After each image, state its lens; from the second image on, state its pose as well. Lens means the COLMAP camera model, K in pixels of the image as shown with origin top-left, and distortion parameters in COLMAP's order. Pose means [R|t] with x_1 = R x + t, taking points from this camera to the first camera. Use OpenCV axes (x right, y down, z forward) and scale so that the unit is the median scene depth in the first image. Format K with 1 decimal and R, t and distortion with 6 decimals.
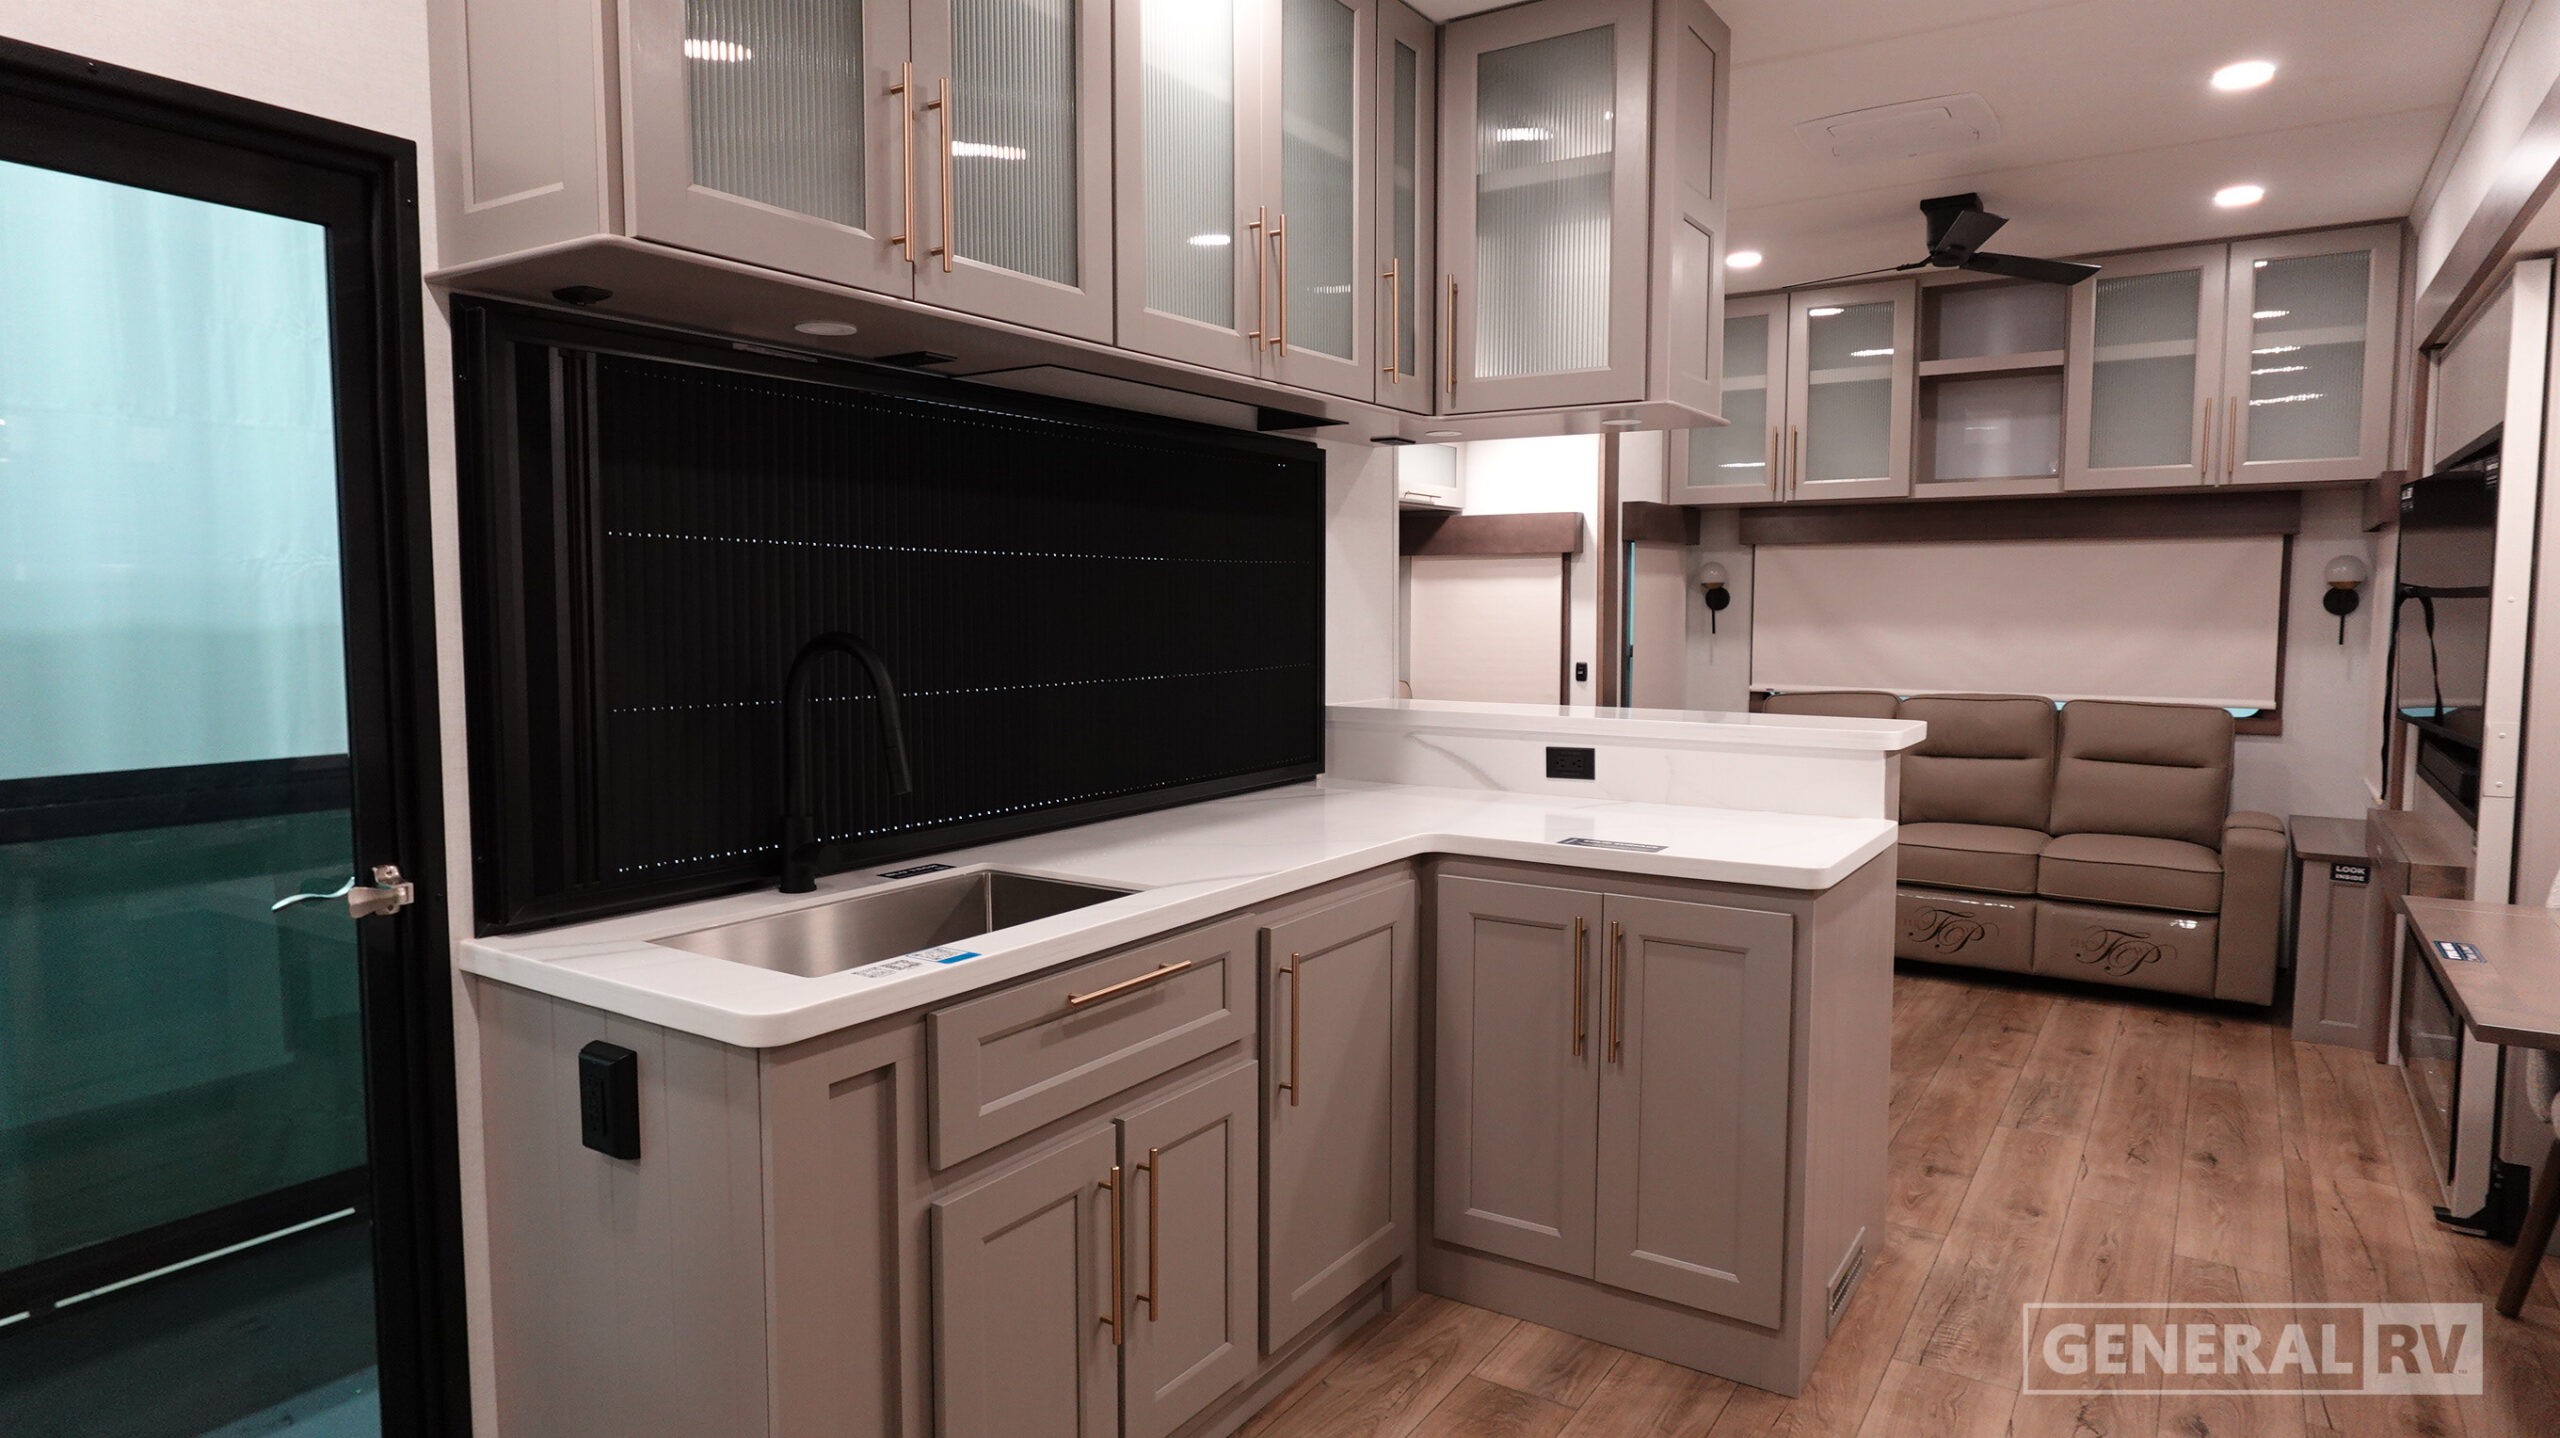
lens RADIAL K [[1447.9, 0, 1282.5], [0, 1447.9, 718.6], [0, 0, 1]] dist [-0.001538, 0.002565]
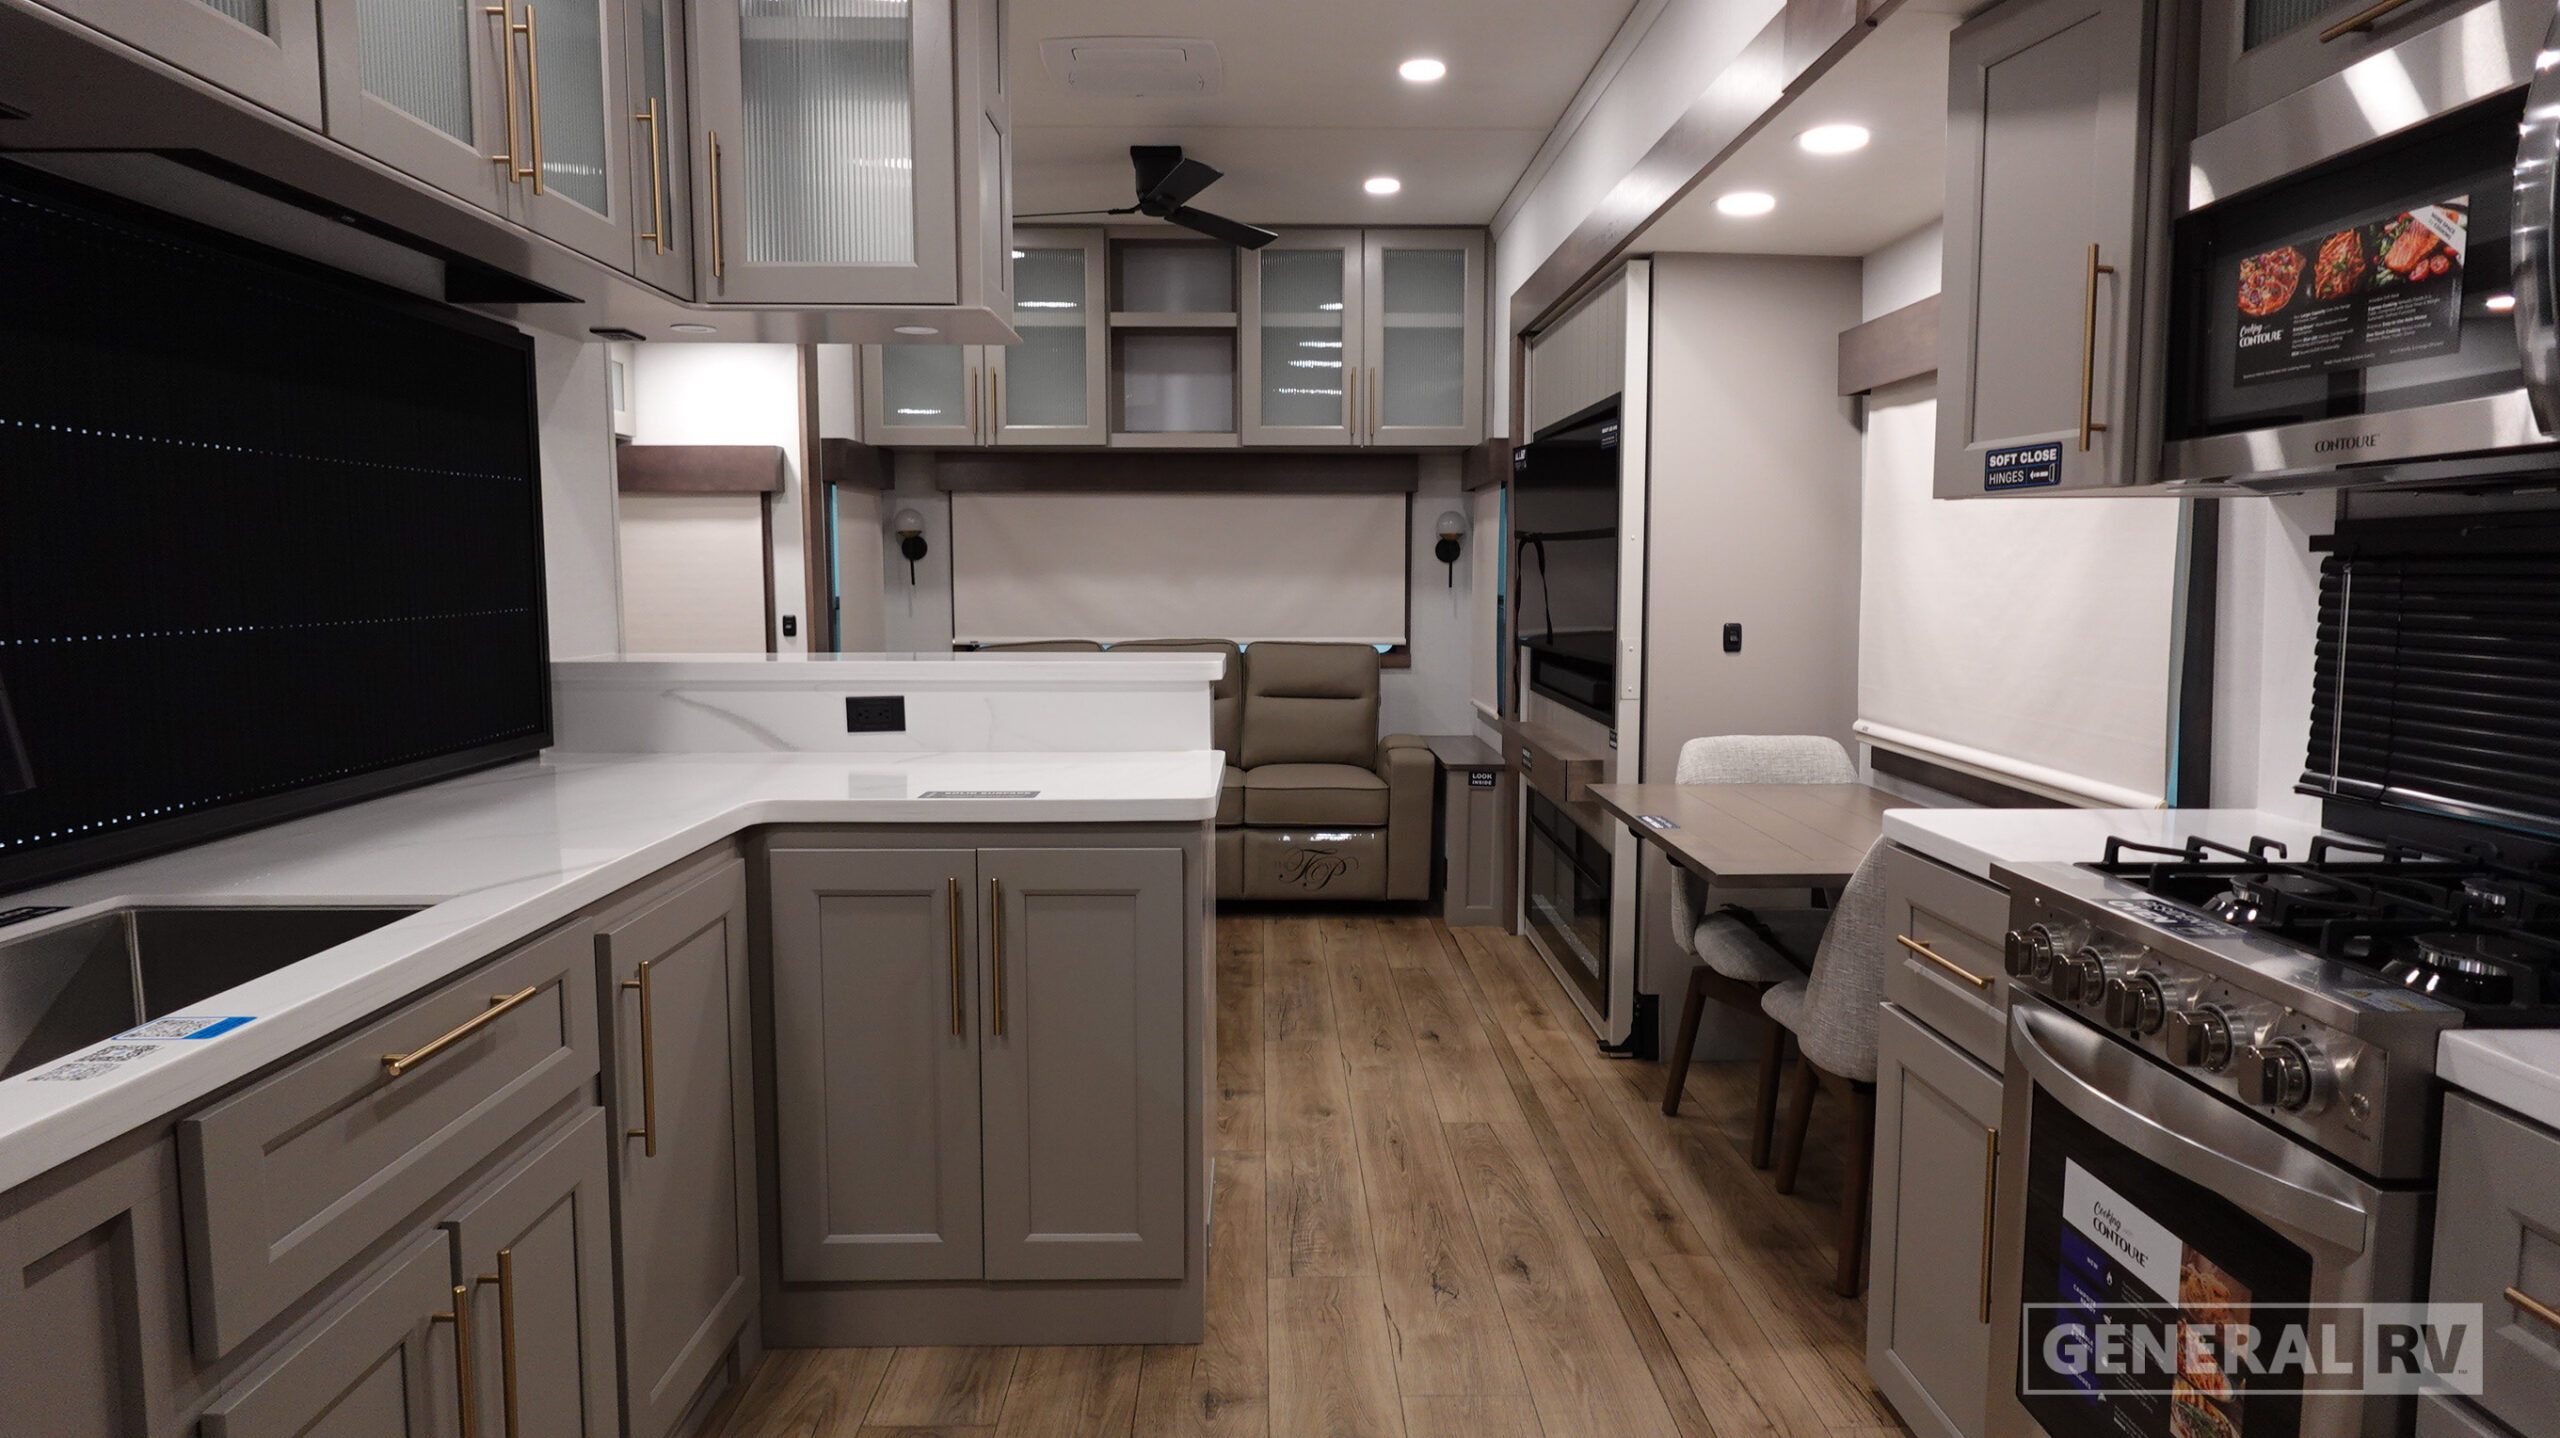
lens RADIAL K [[1509.5, 0, 1280.5], [0, 1509.5, 718.4], [0, 0, 1]] dist [0.000392, 0.002824]
pose [[0.828403, -0.055171, 0.557409, -0.099777], [0.045168, 0.998476, 0.031699, 0.013695], [-0.558309, -0.001083, 0.829633, 0.087933]]
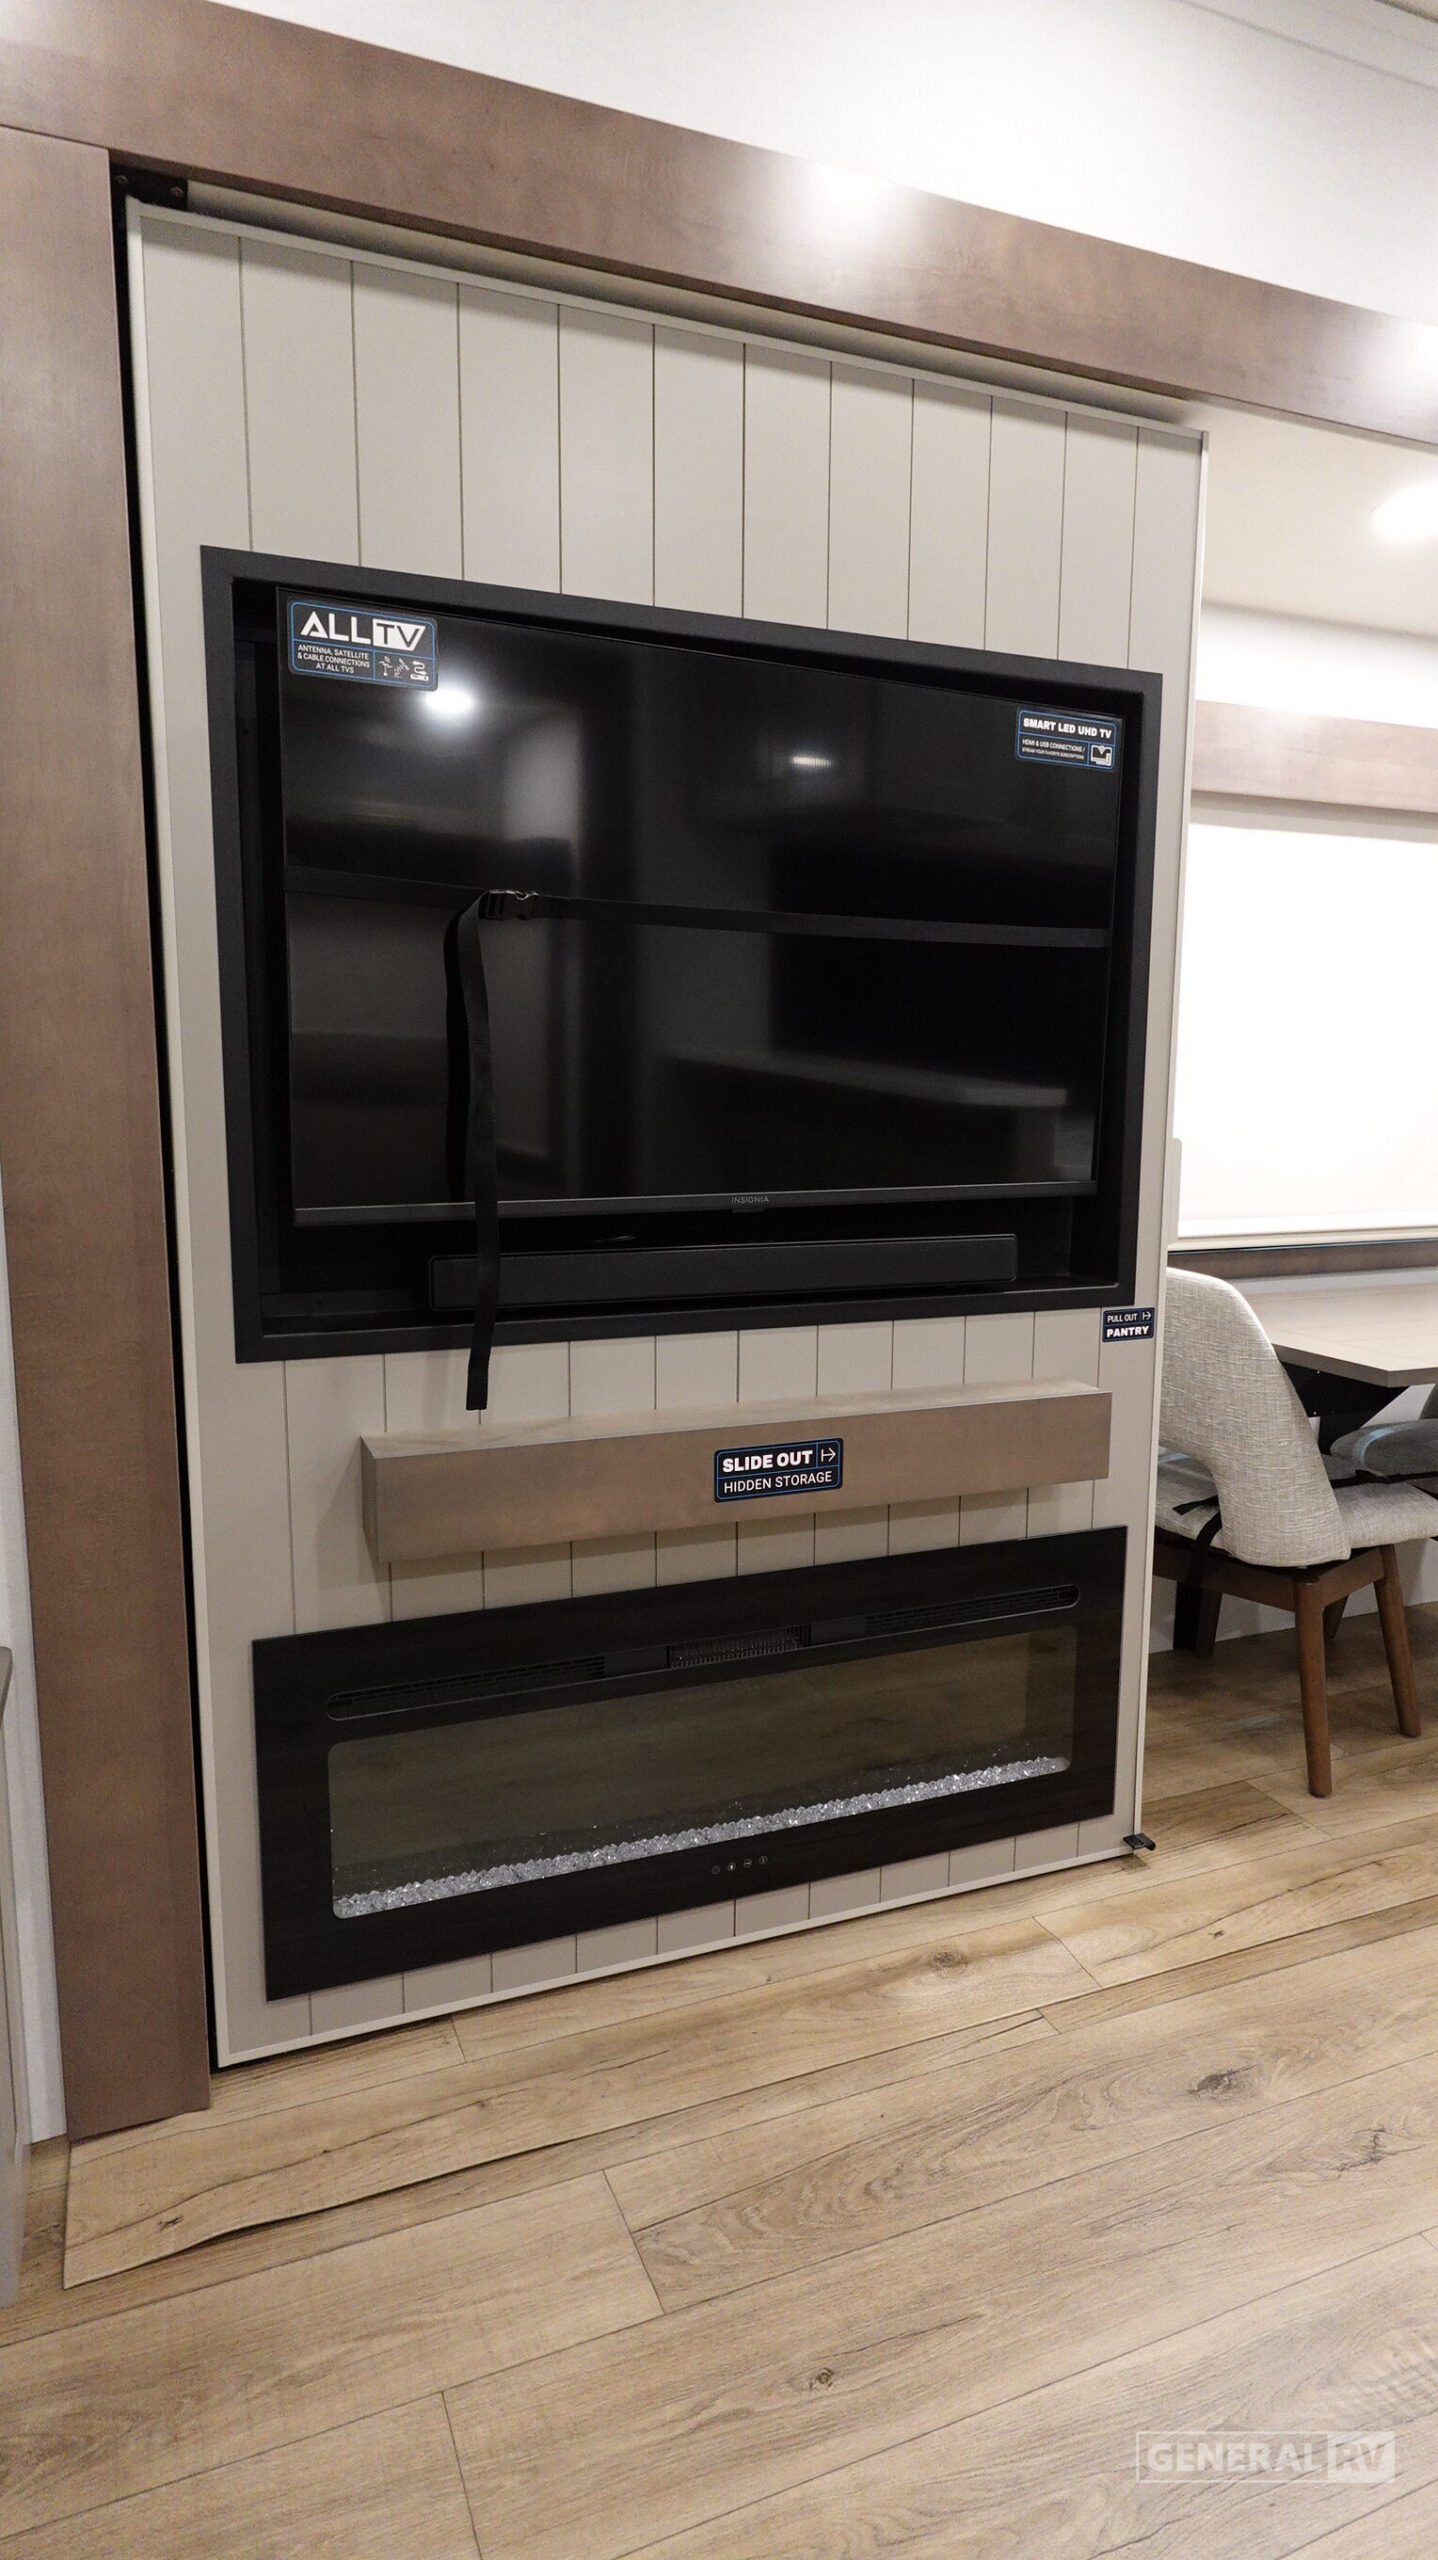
lens RADIAL K [[1452.4, 0, 712.8], [0, 1452.4, 1286.8], [0, 0, 1]] dist [-0.003523, 0.002032]
pose [[-0.822840, -0.084463, 0.561961, 0.520304], [0.043794, 0.976527, 0.210897, -0.069860], [-0.566583, 0.198145, -0.799827, 1.416929]]
